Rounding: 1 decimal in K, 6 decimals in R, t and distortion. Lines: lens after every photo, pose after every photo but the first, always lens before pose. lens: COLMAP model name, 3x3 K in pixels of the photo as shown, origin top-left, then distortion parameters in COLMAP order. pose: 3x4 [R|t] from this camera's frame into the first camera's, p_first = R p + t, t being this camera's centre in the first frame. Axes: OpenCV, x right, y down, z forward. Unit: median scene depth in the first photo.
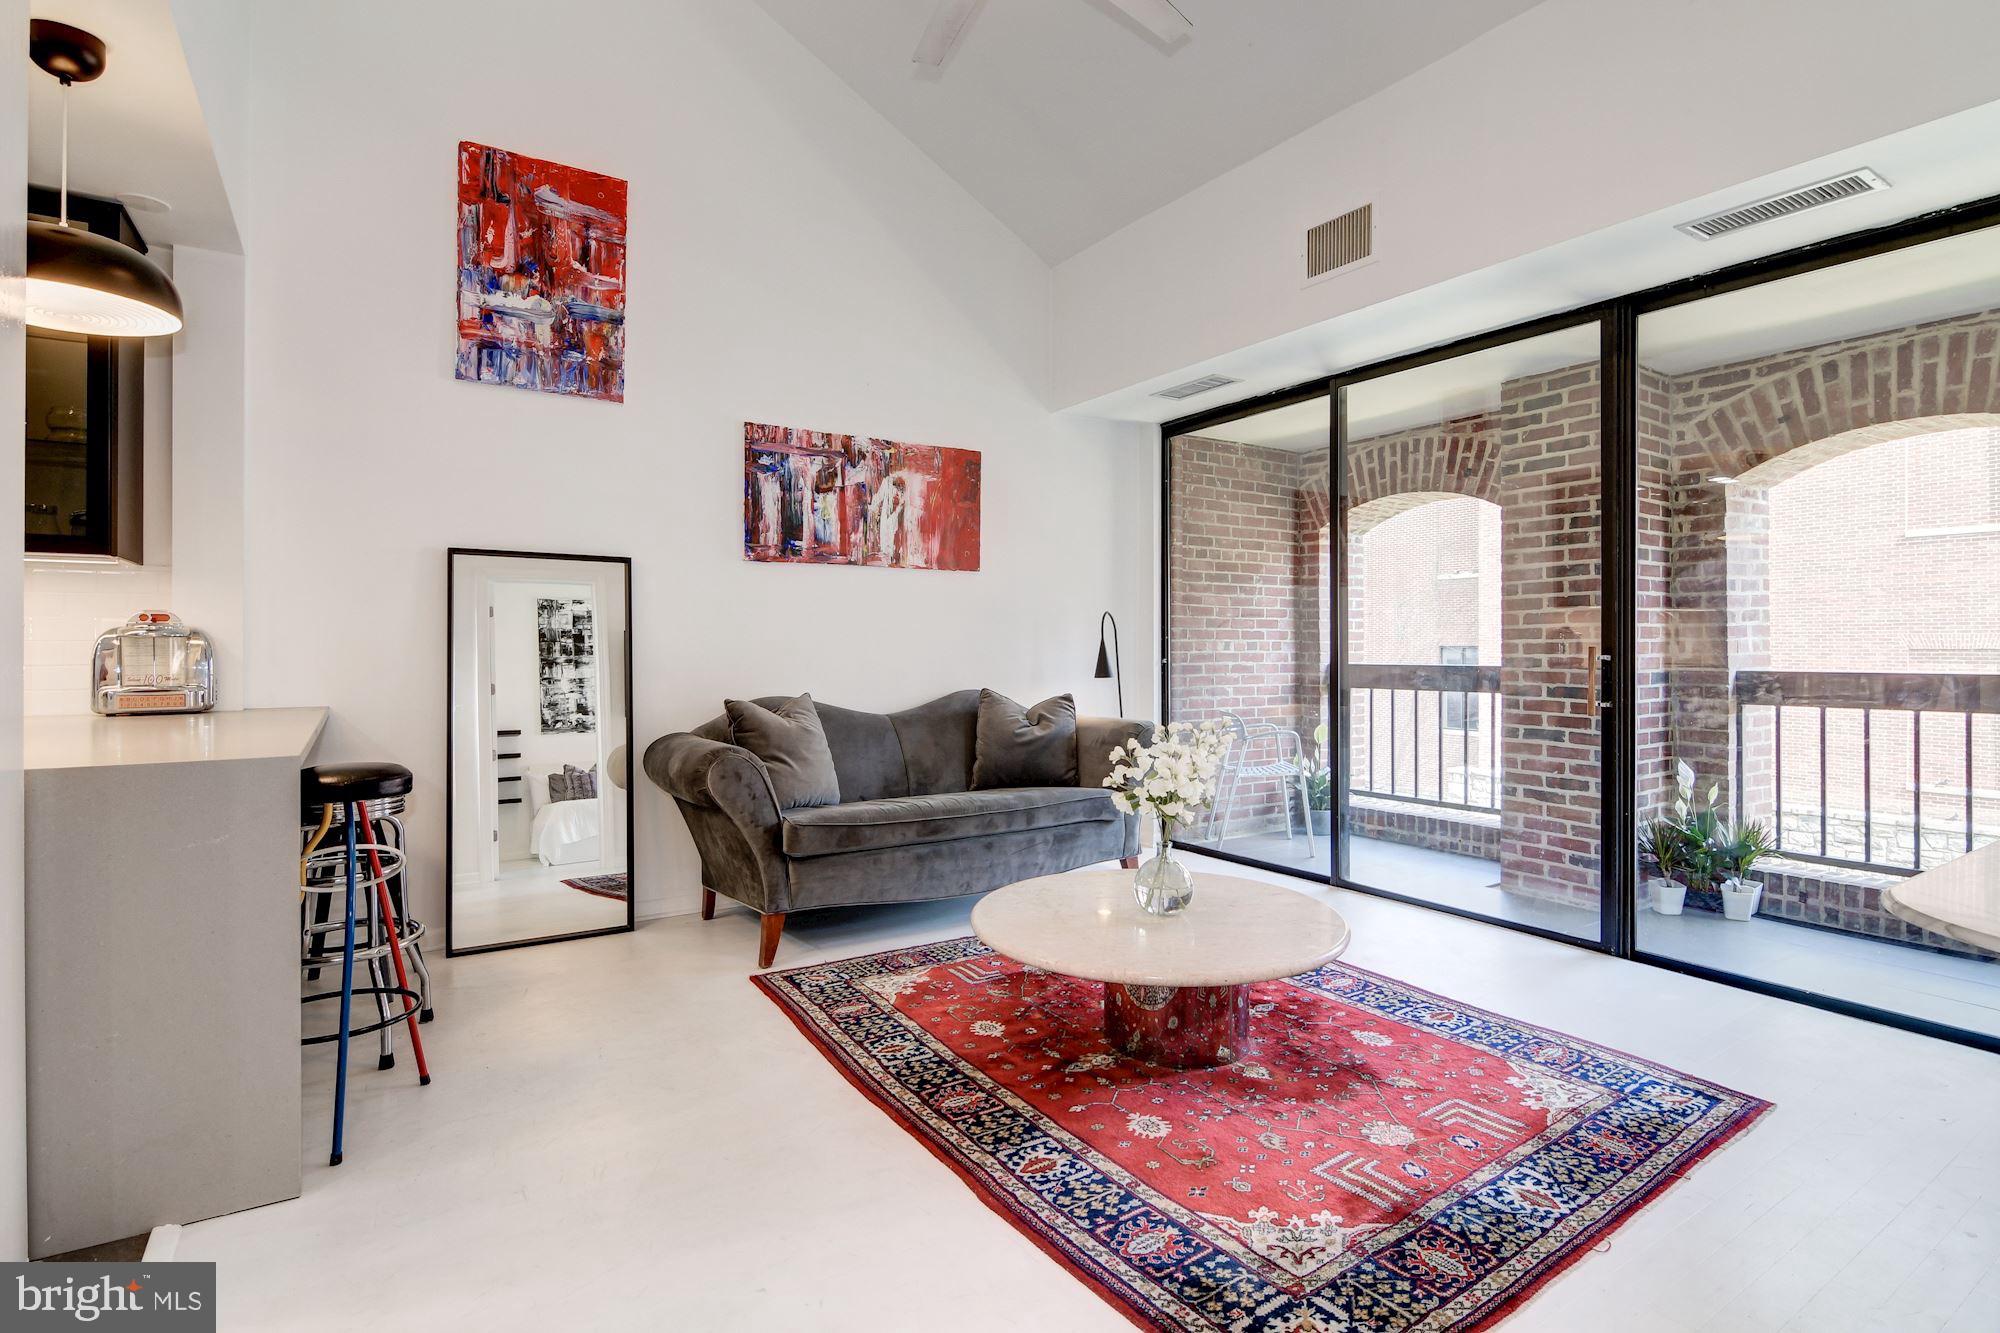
lens RADIAL K [[988.8, 0, 1000.0], [0, 988.8, 666.5], [0, 0, 1]] dist [0.013827, -0.020736]
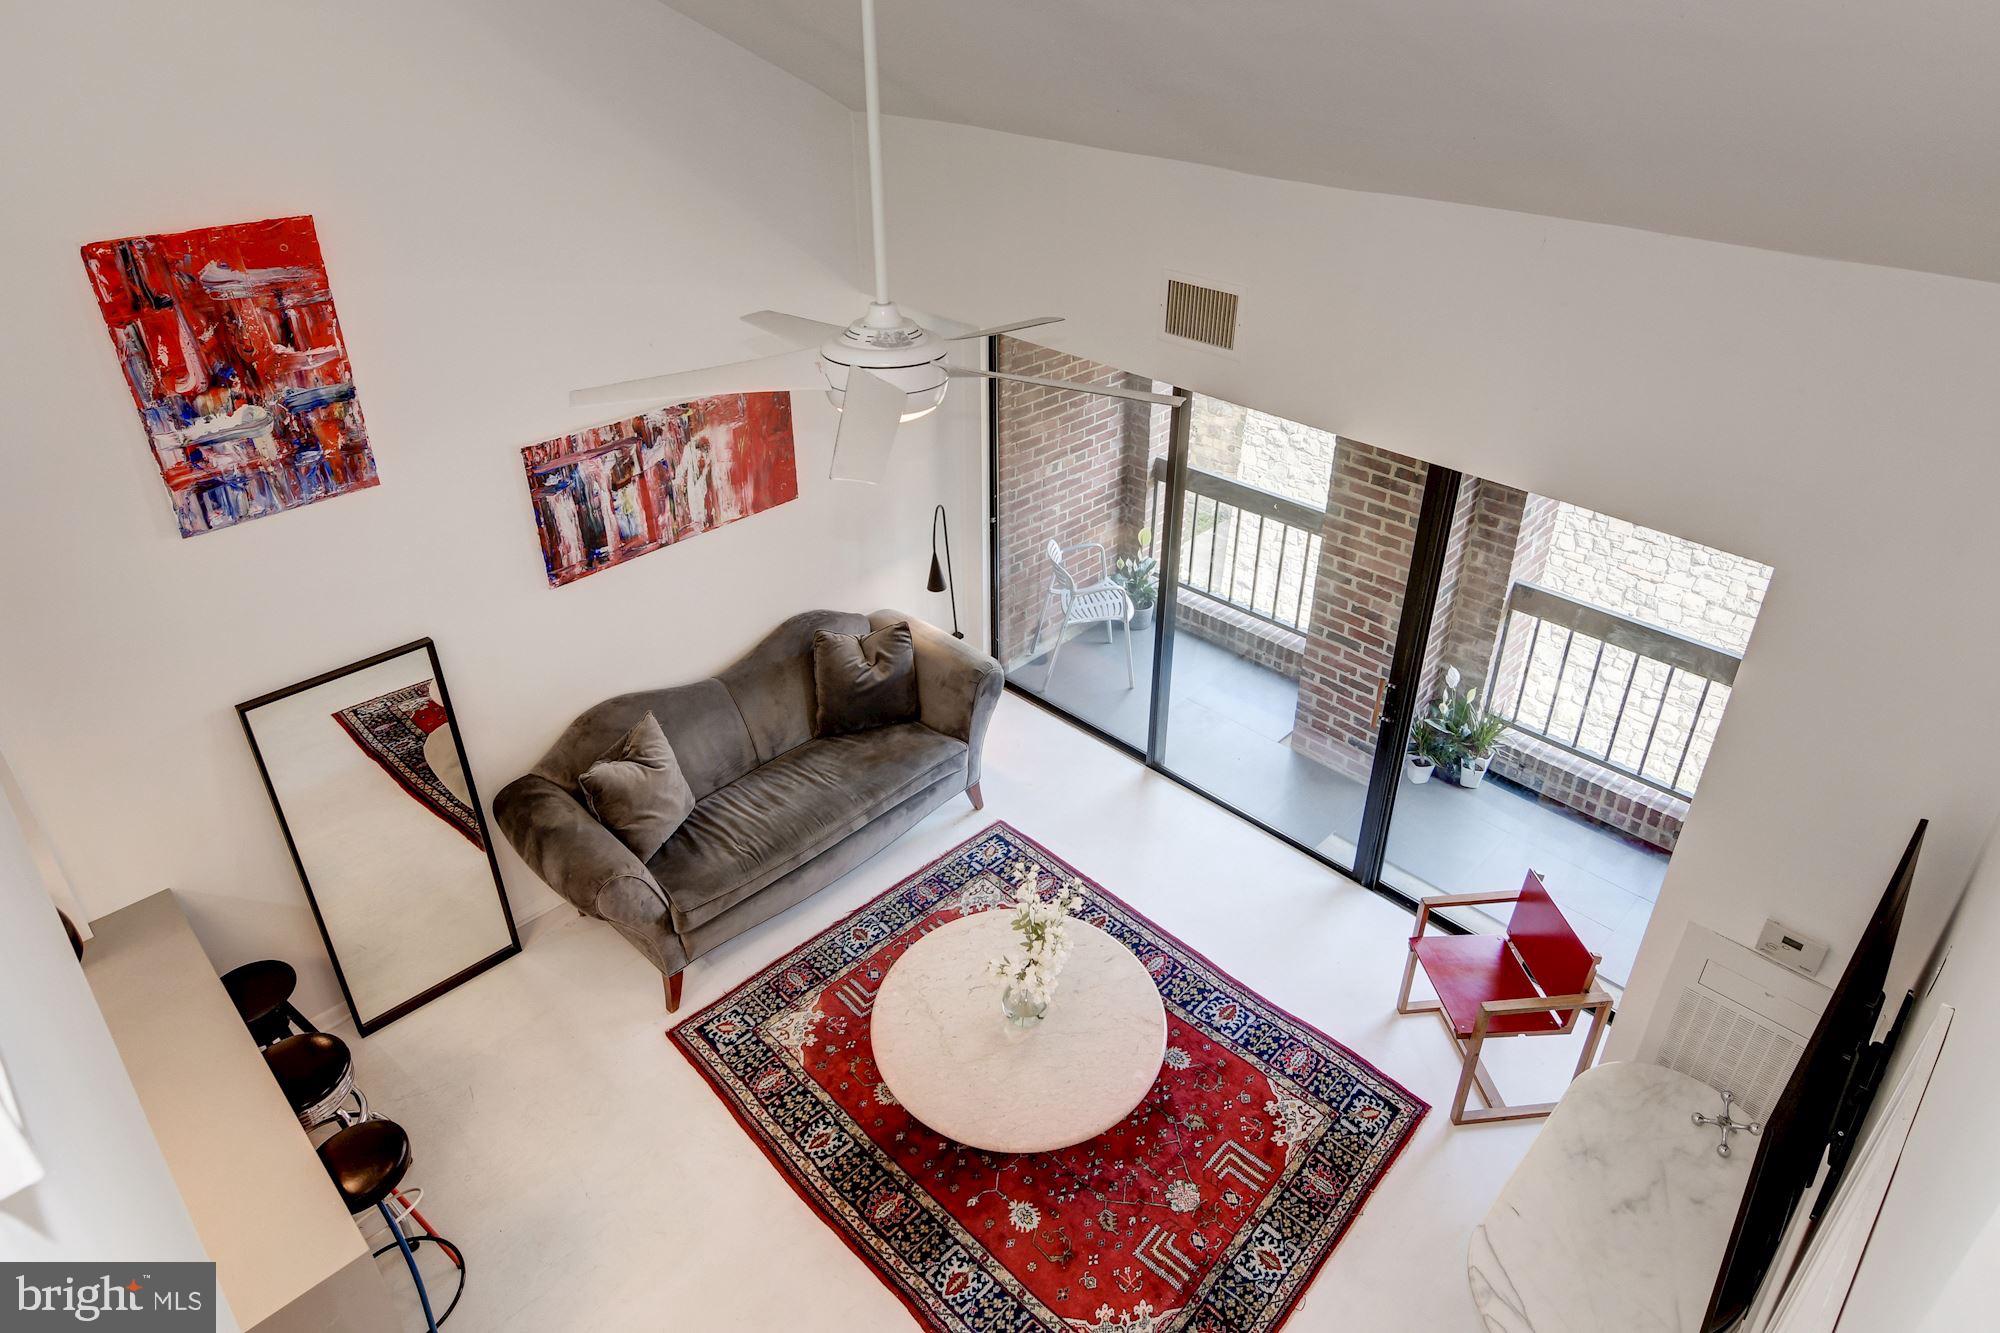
lens RADIAL K [[1159.1, 0, 1000.0], [0, 1159.1, 666.5], [0, 0, 1]] dist [0.003853, -0.008275]
pose [[0.978054, -0.105773, 0.179508, -0.061055], [0.003483, 0.869737, 0.493503, -0.635249], [-0.208324, -0.482047, 0.851018, -0.020885]]
